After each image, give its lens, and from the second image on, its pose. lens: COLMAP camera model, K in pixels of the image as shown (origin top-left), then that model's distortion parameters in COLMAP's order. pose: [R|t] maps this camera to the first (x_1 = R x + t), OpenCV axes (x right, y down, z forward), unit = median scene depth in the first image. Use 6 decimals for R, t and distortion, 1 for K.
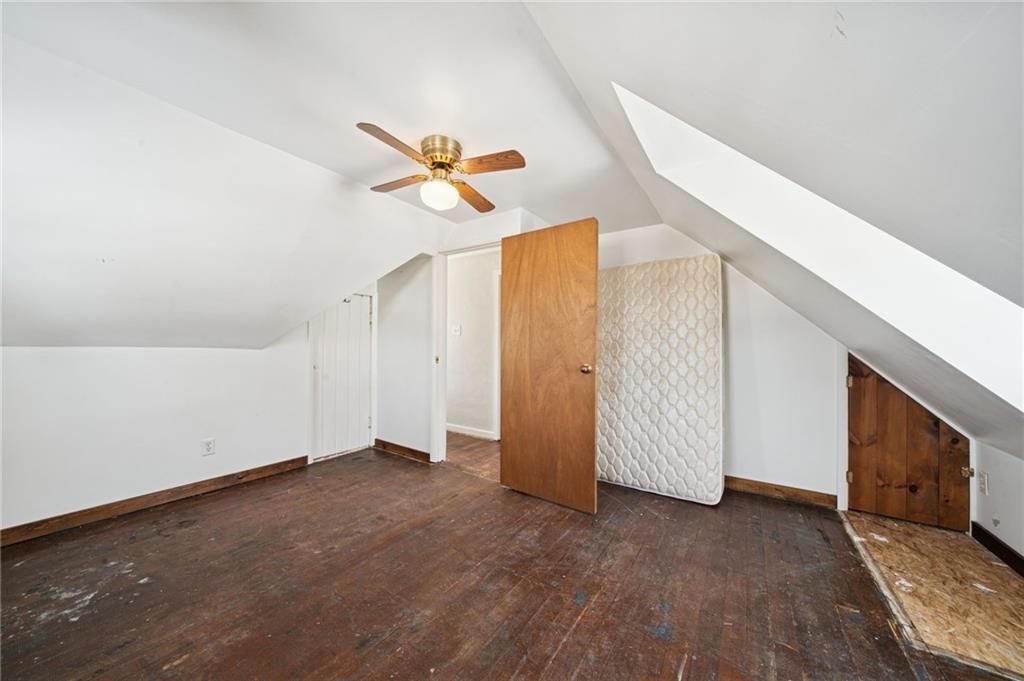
lens RADIAL K [[349.1, 0, 509.3], [0, 349.1, 345.7], [0, 0, 1]] dist [-0.000487, -0.000162]
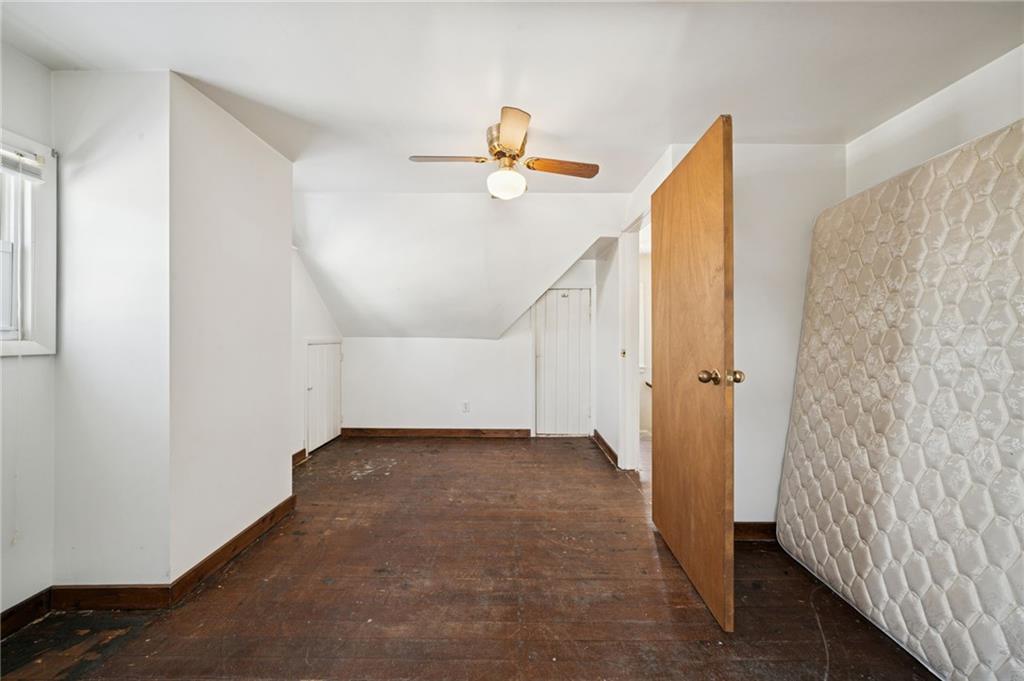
lens RADIAL K [[349.1, 0, 512.9], [0, 349.1, 334.2], [0, 0, 1]] dist [-0.000487, -0.000162]
pose [[0.563673, -0.006303, -0.825974, 0.488412], [-0.001518, 0.999961, -0.008666, 0.000873], [0.825996, 0.006139, 0.563642, 0.362804]]
